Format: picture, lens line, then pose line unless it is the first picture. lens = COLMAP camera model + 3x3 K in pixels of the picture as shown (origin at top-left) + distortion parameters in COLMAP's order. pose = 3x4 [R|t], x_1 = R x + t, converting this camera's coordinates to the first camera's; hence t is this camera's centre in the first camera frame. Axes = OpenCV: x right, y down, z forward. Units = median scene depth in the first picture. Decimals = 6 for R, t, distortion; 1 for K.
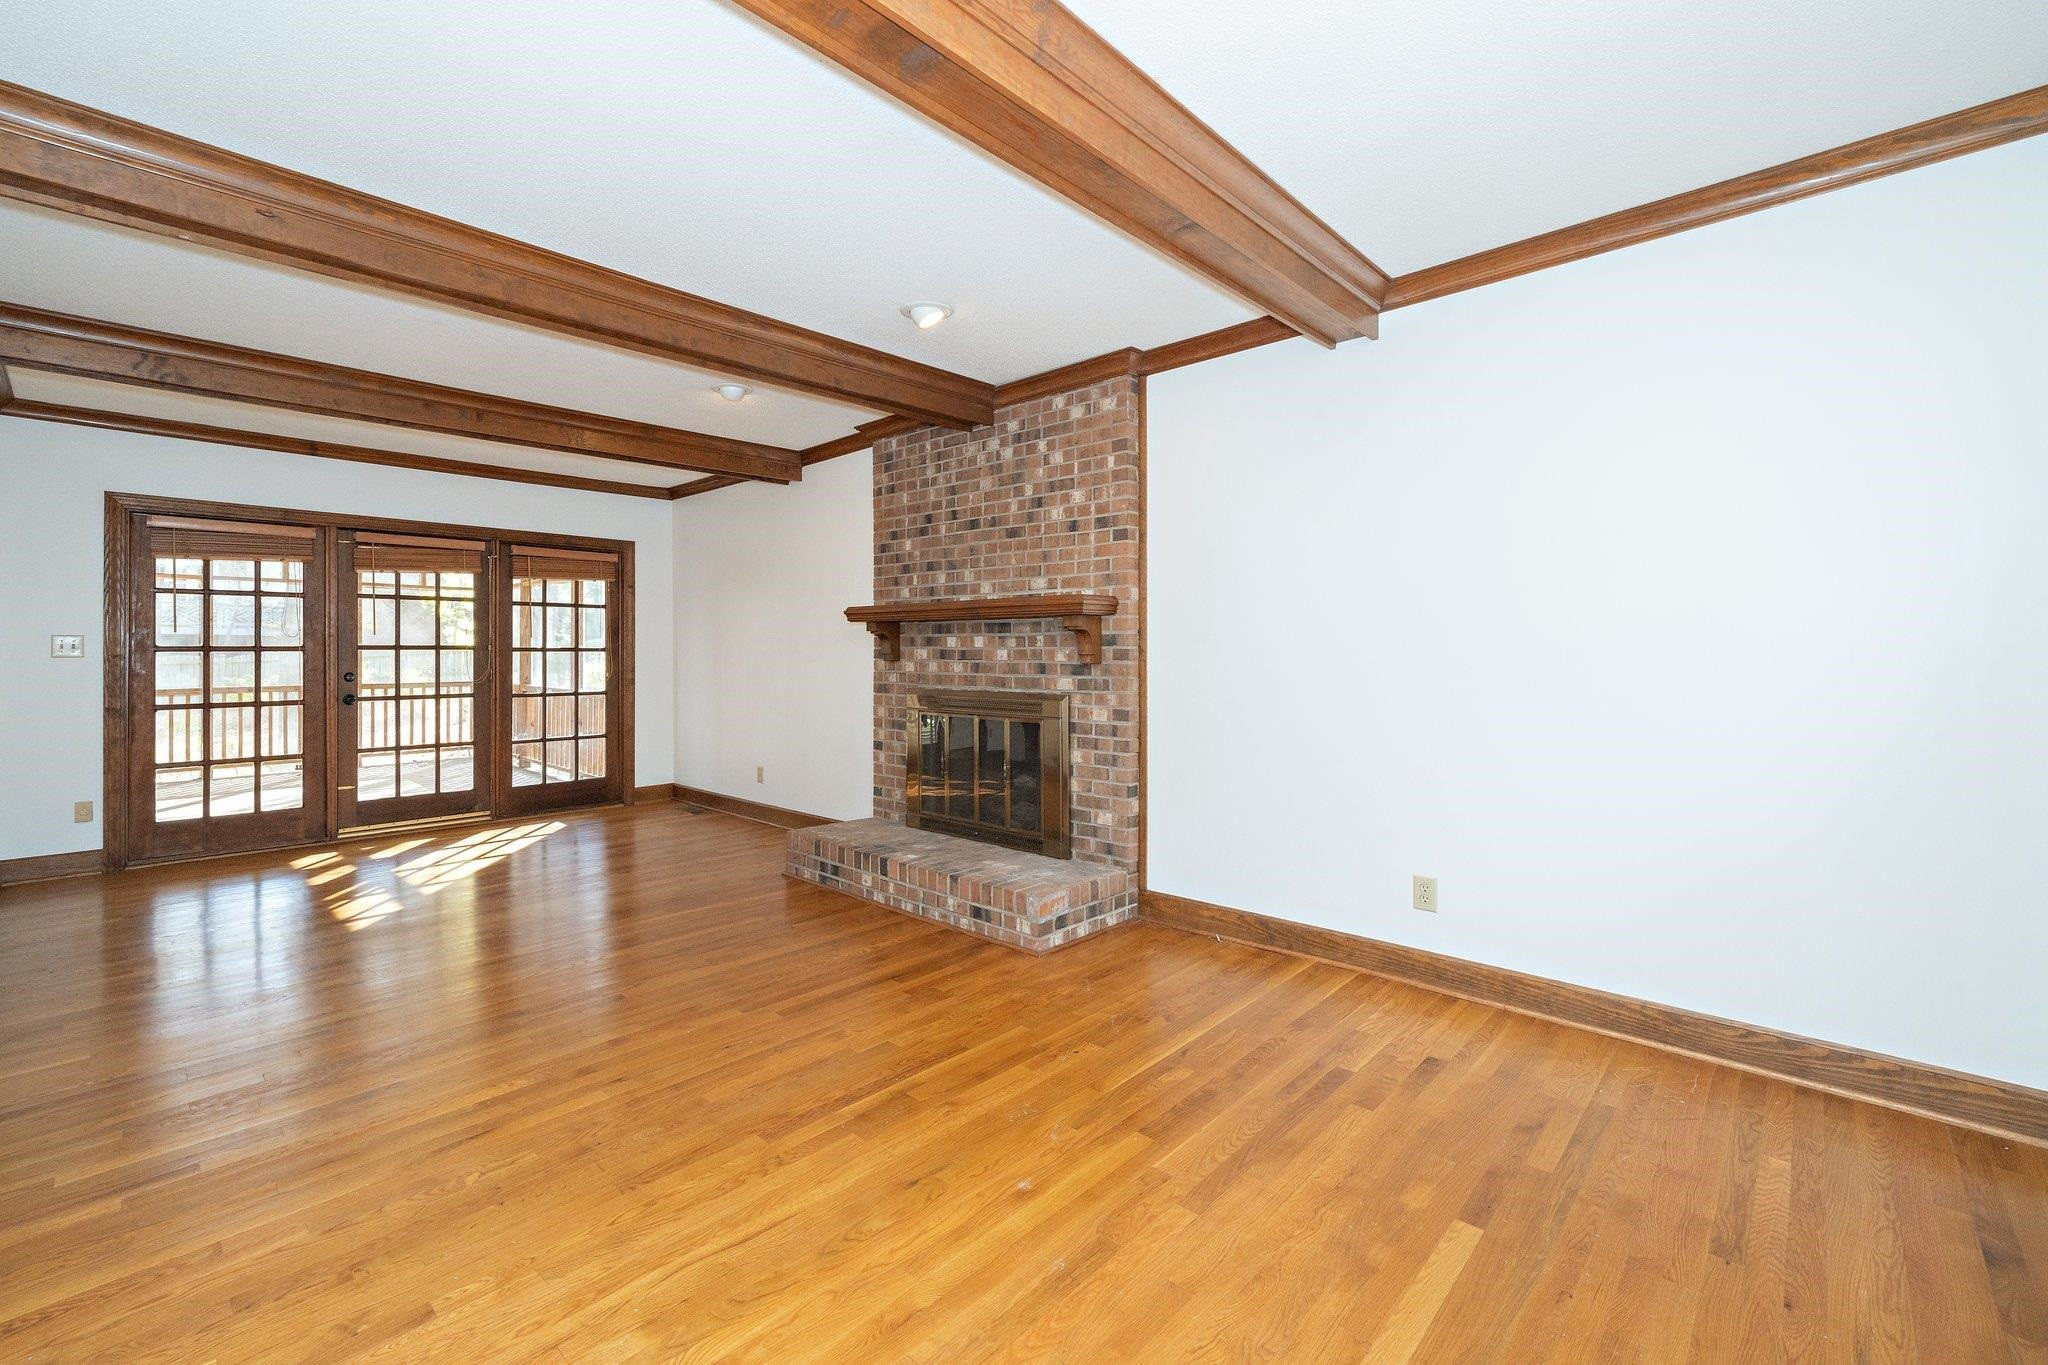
lens RADIAL K [[824.1, 0, 1021.1], [0, 824.1, 654.4], [0, 0, 1]] dist [-0.000743, -0.000117]
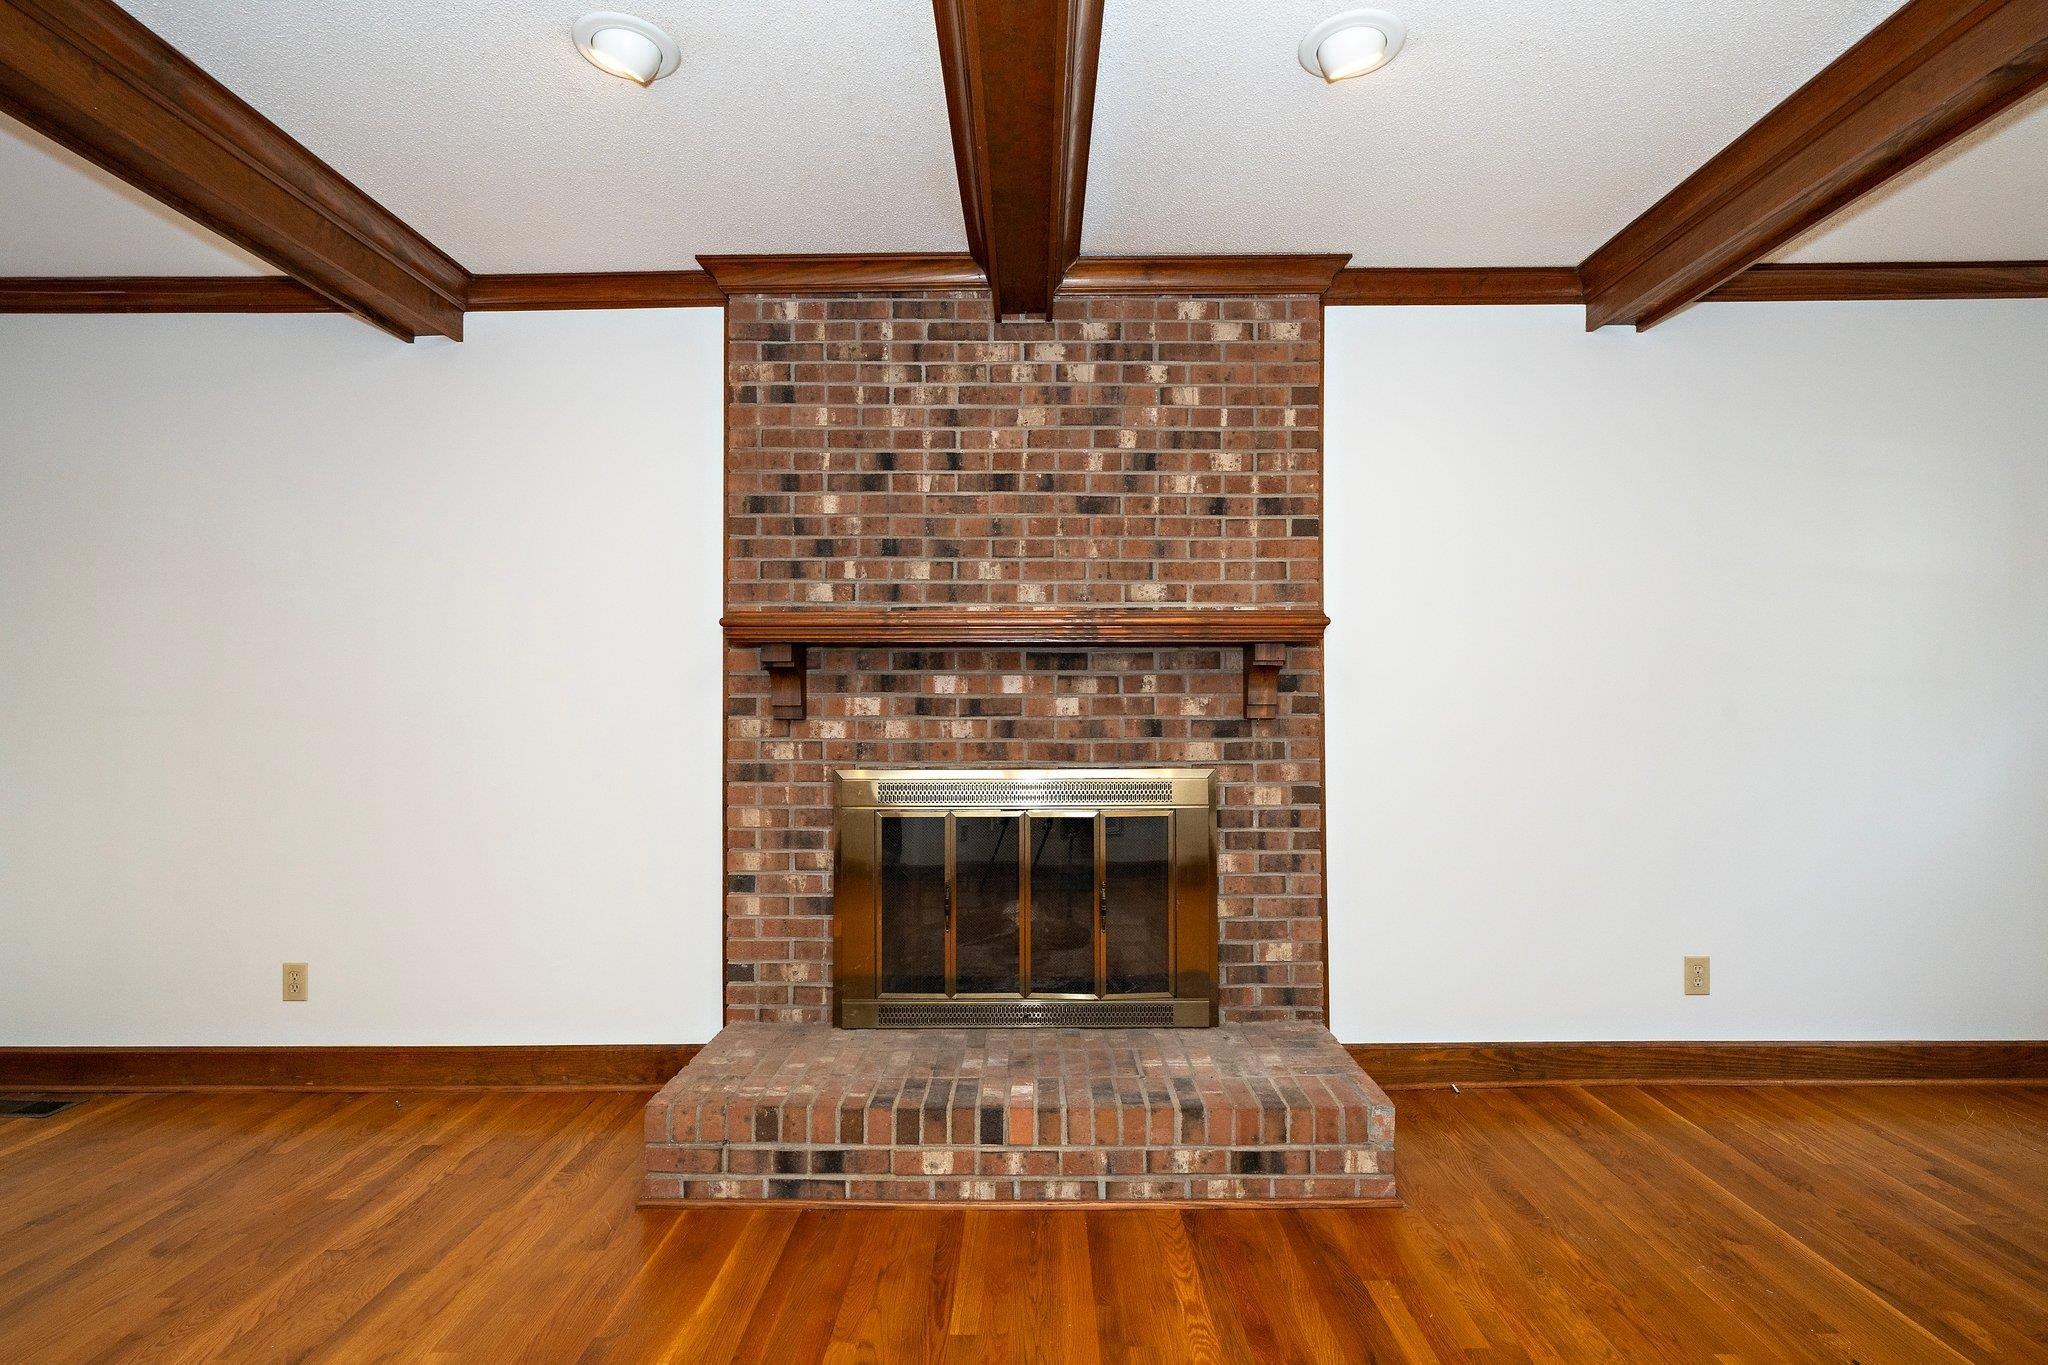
lens RADIAL K [[899.7, 0, 1023.2], [0, 899.7, 703.8], [0, 0, 1]] dist [-0.000839, -0.000467]
pose [[0.750754, 0.002240, 0.660578, -0.494719], [0.005333, 0.999941, -0.009452, 0.004718], [-0.660560, 0.010619, 0.750698, 0.548039]]
